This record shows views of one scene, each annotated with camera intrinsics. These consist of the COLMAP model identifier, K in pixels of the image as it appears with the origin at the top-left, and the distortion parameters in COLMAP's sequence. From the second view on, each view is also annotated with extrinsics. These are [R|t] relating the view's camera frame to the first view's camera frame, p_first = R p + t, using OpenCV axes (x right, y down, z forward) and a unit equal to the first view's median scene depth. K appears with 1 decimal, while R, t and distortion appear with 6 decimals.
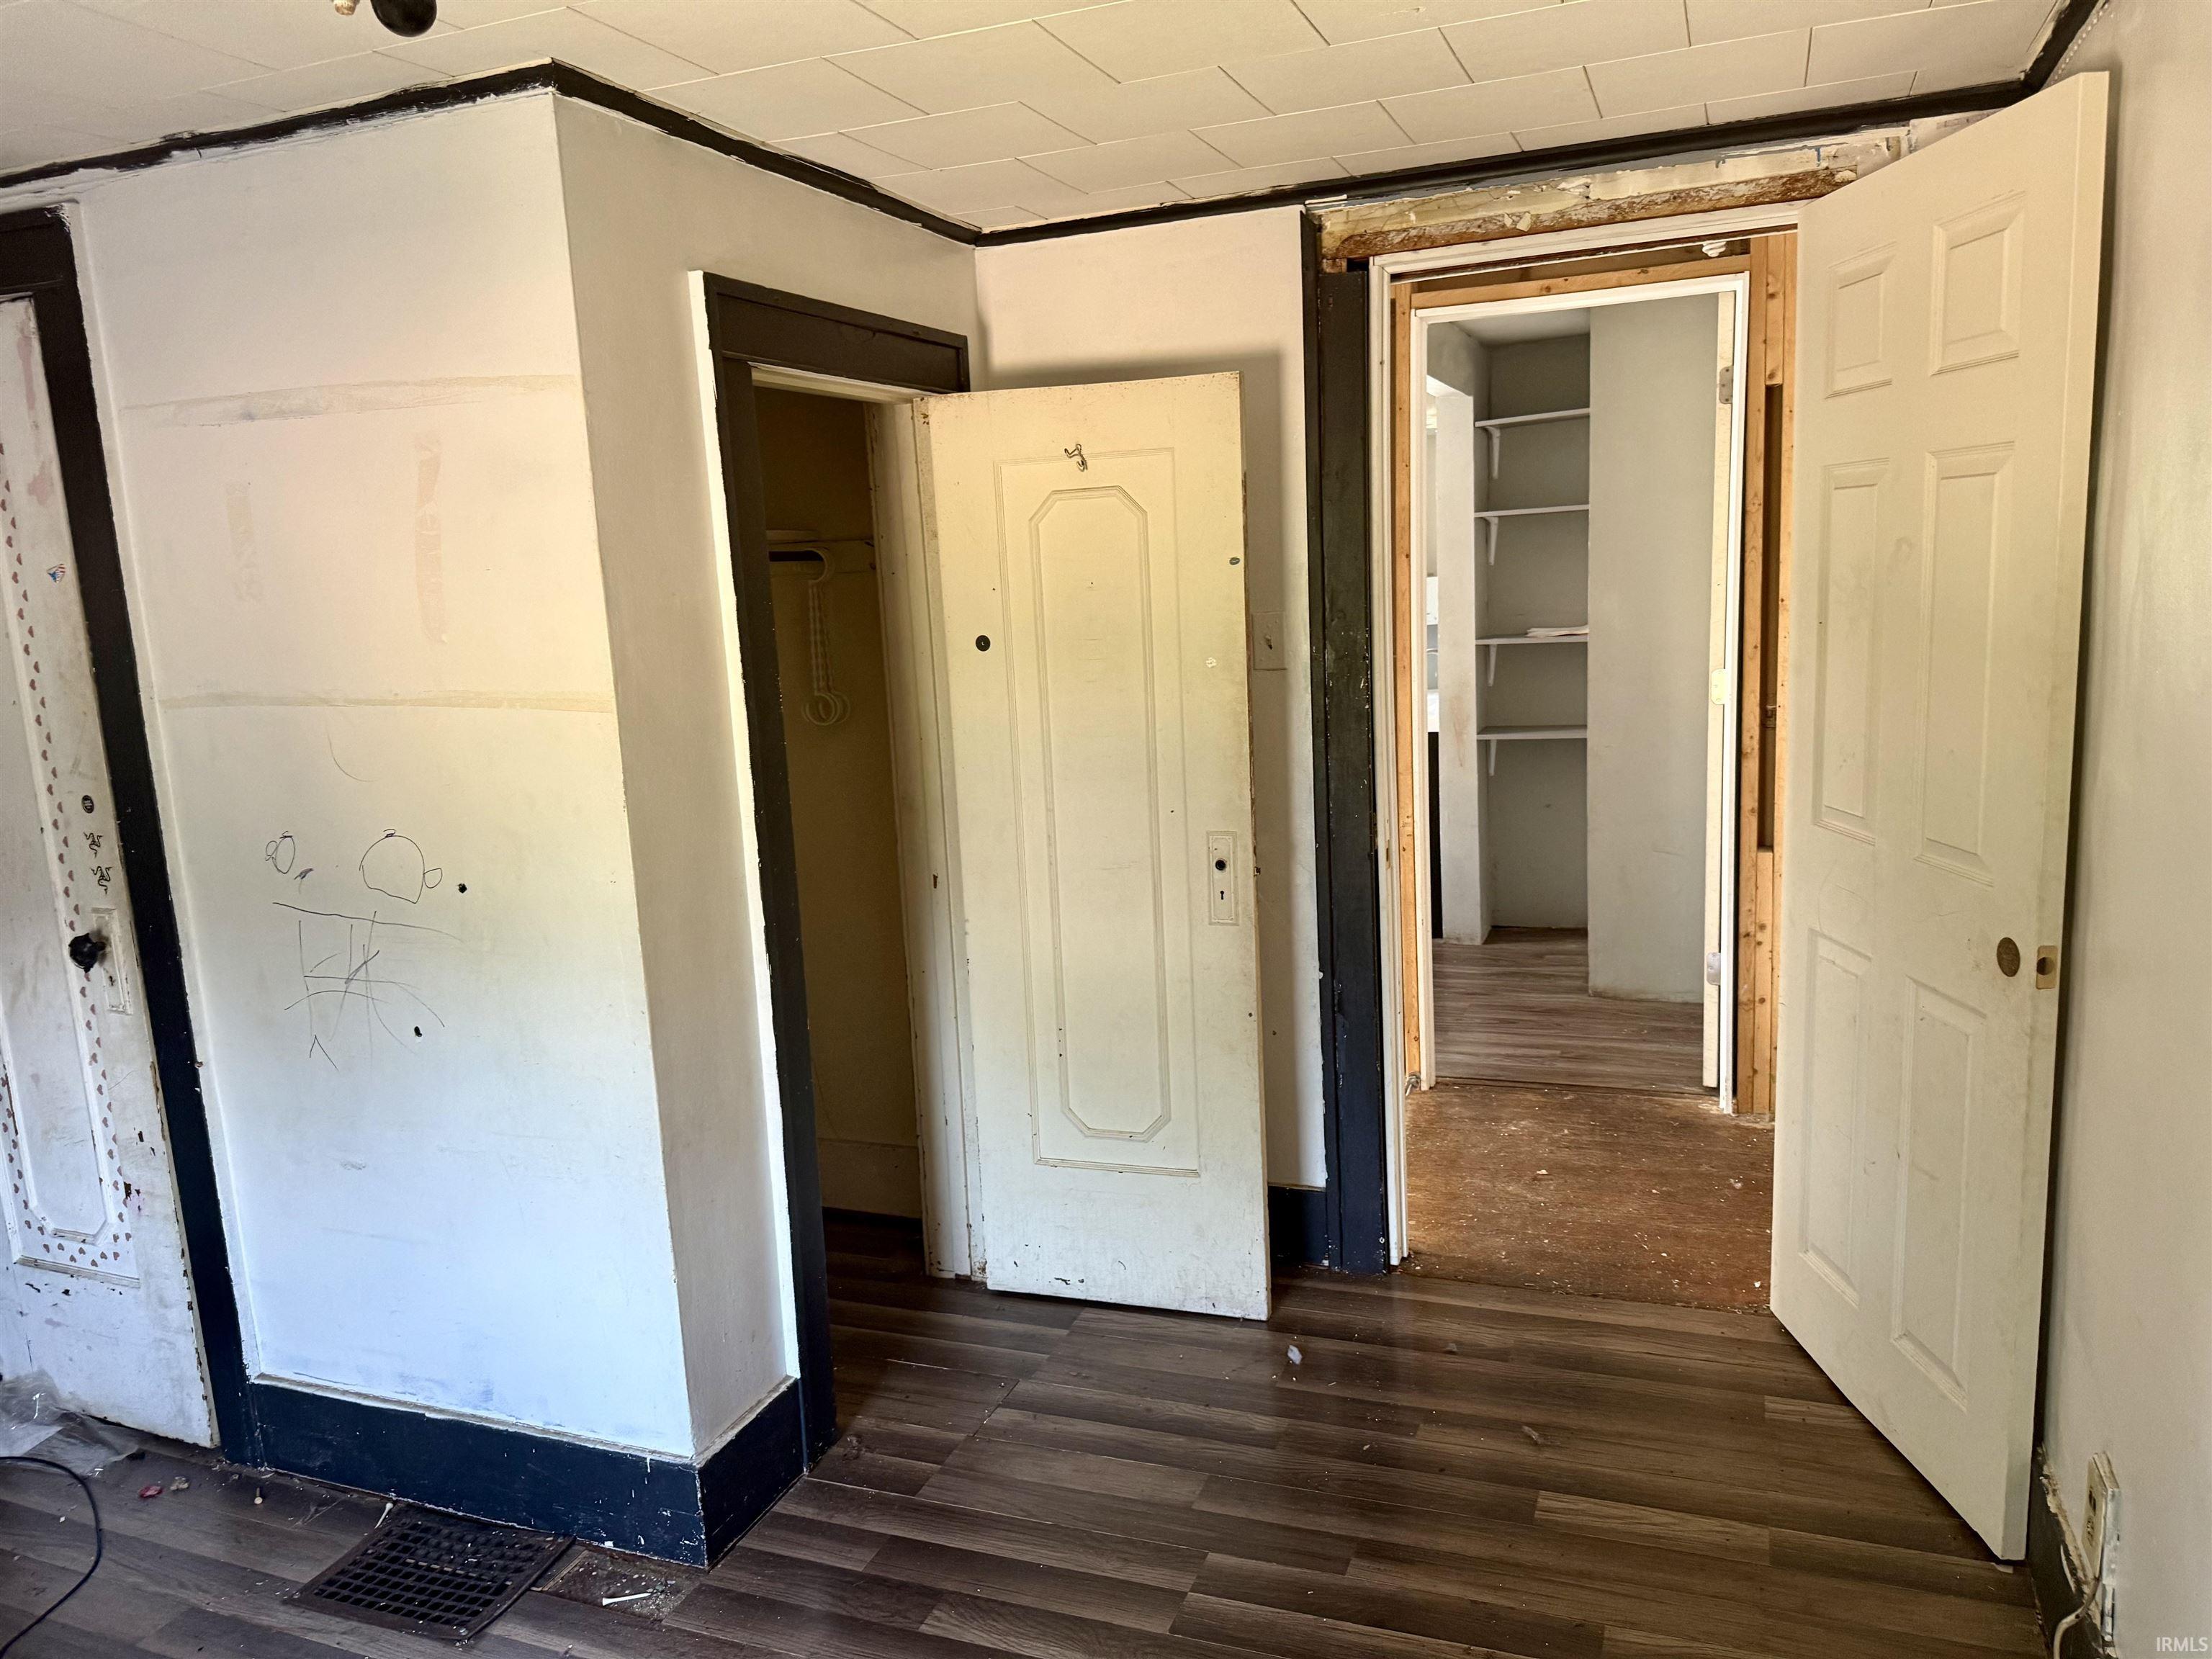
lens RADIAL K [[1539.6, 0, 1118.1], [0, 1539.6, 821.3], [0, 0, 1]] dist [0.029896, -0.035339]
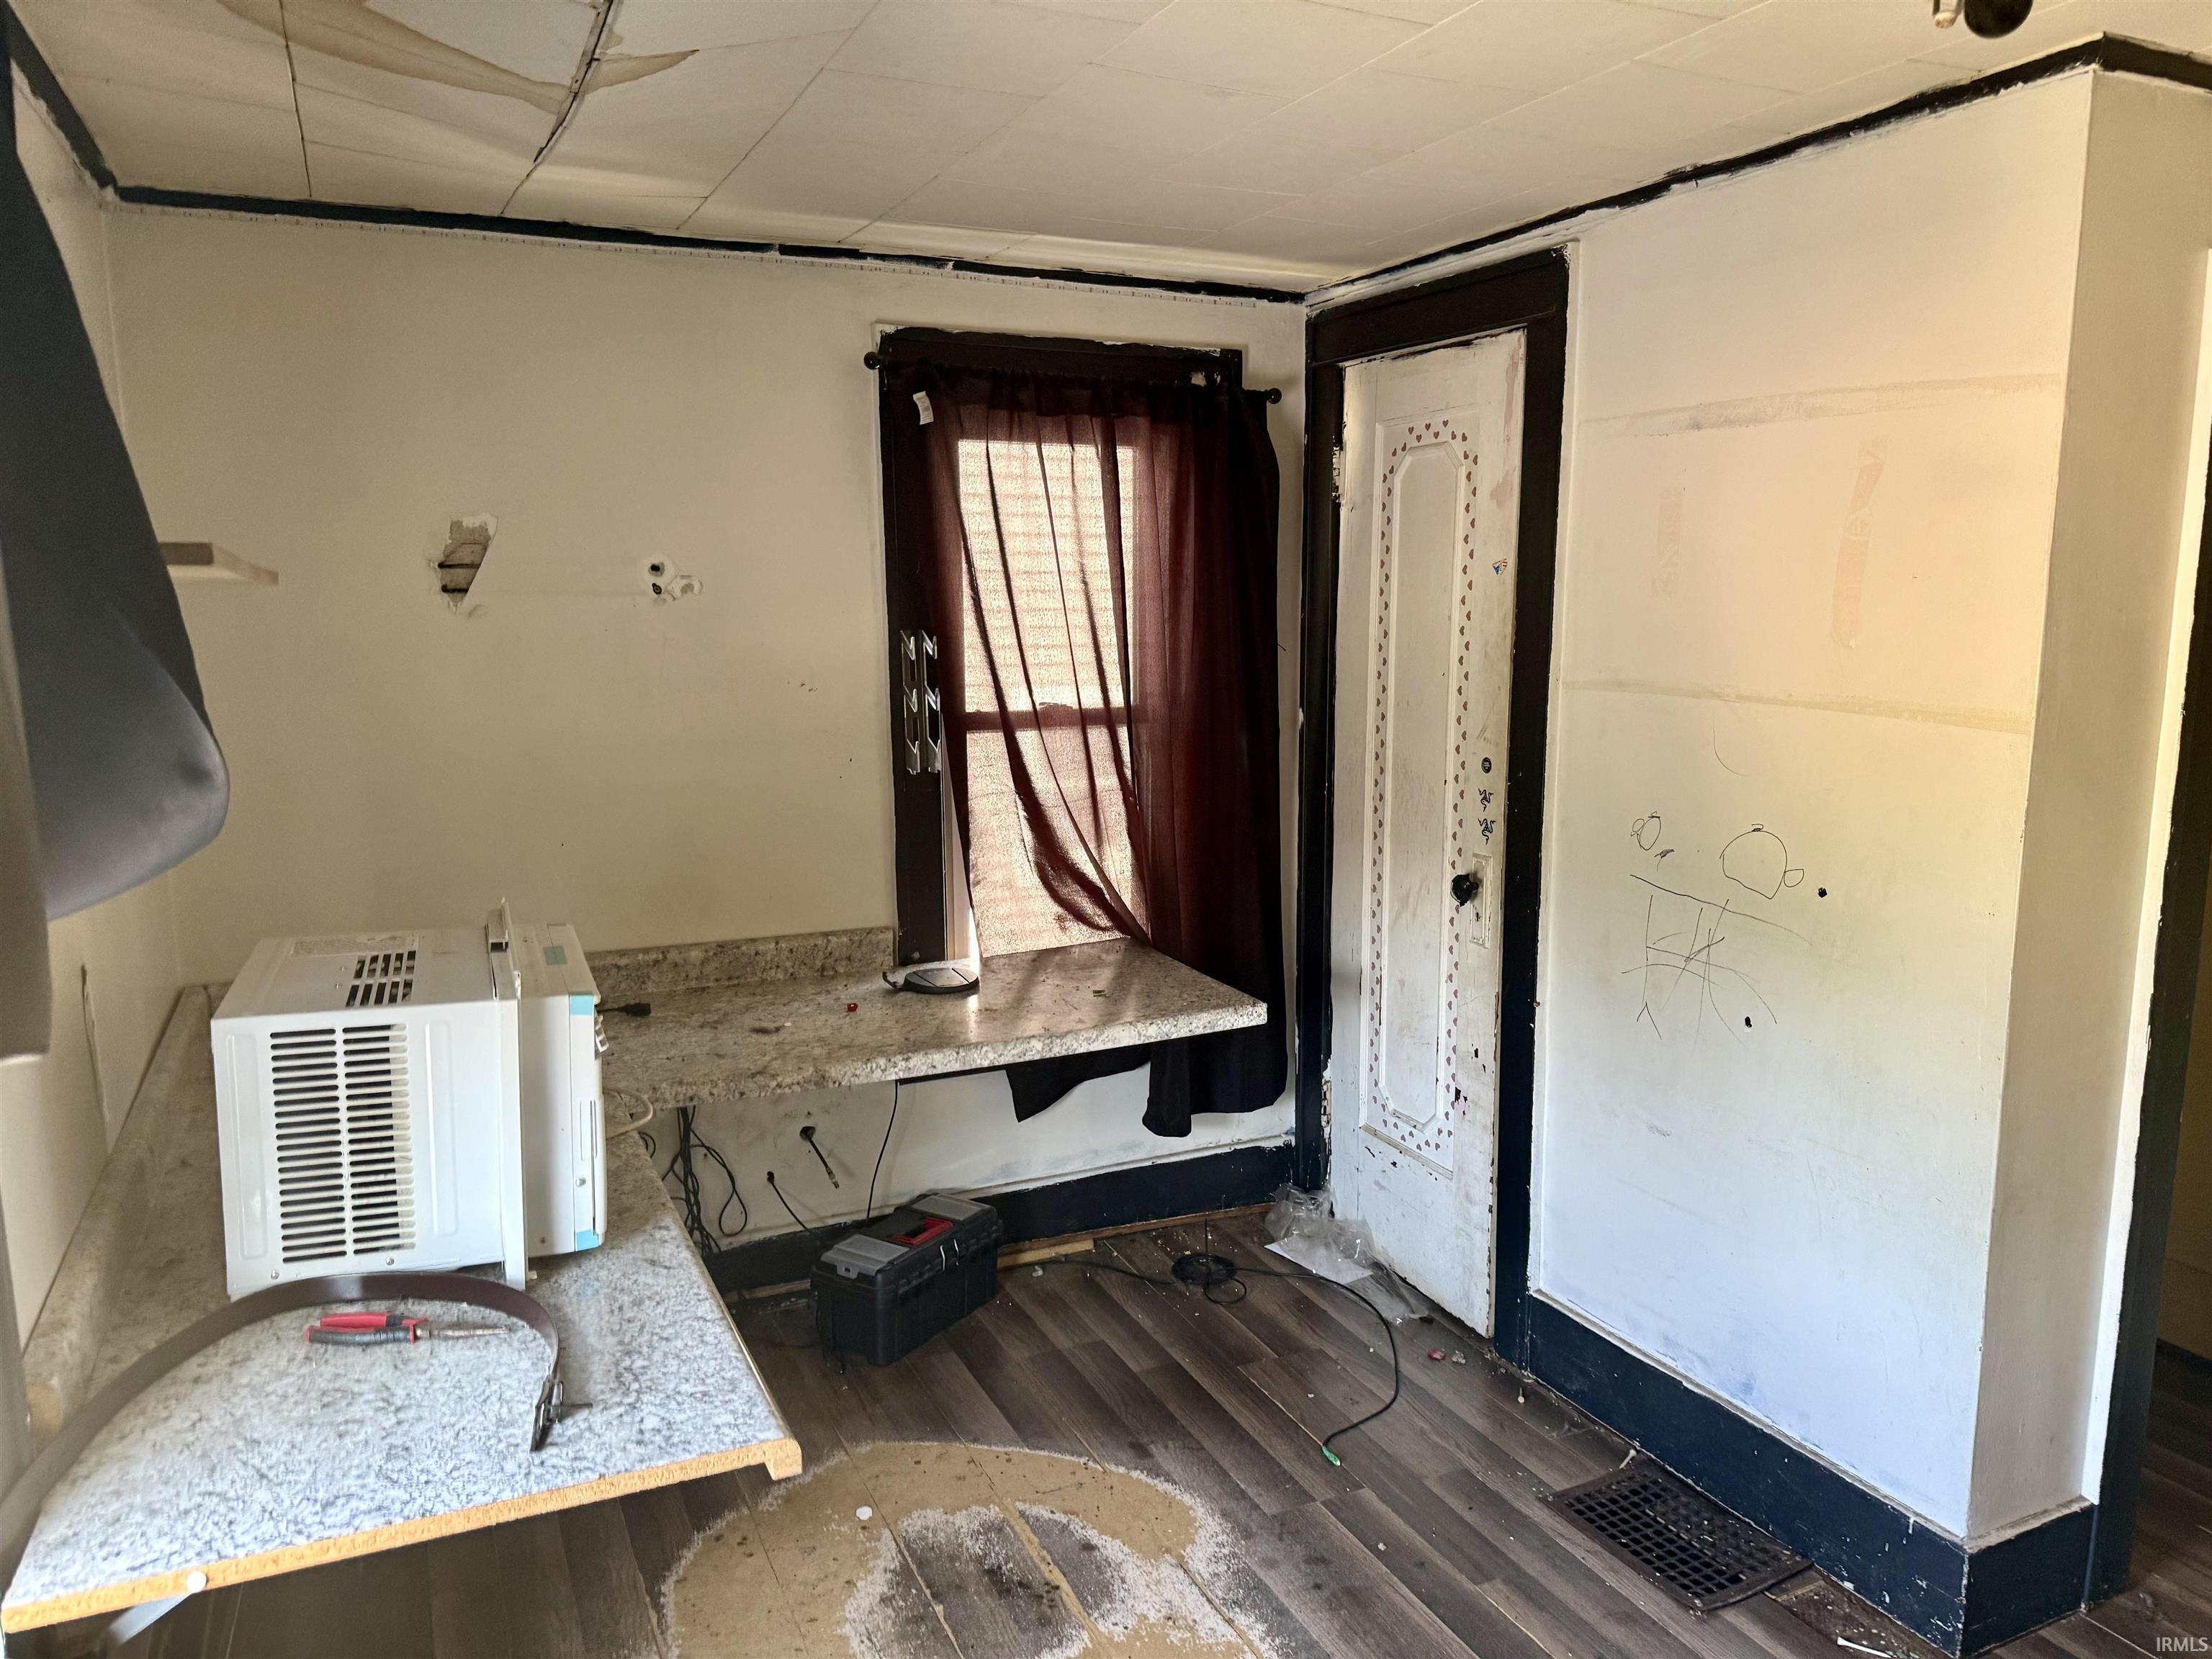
lens RADIAL K [[1539.6, 0, 1118.1], [0, 1539.6, 821.3], [0, 0, 1]] dist [0.029896, -0.035339]
pose [[0.735672, 0.144487, -0.661747, -0.093524], [-0.140074, 0.988317, 0.060070, 0.001014], [0.662696, 0.048502, 0.747317, -0.047890]]
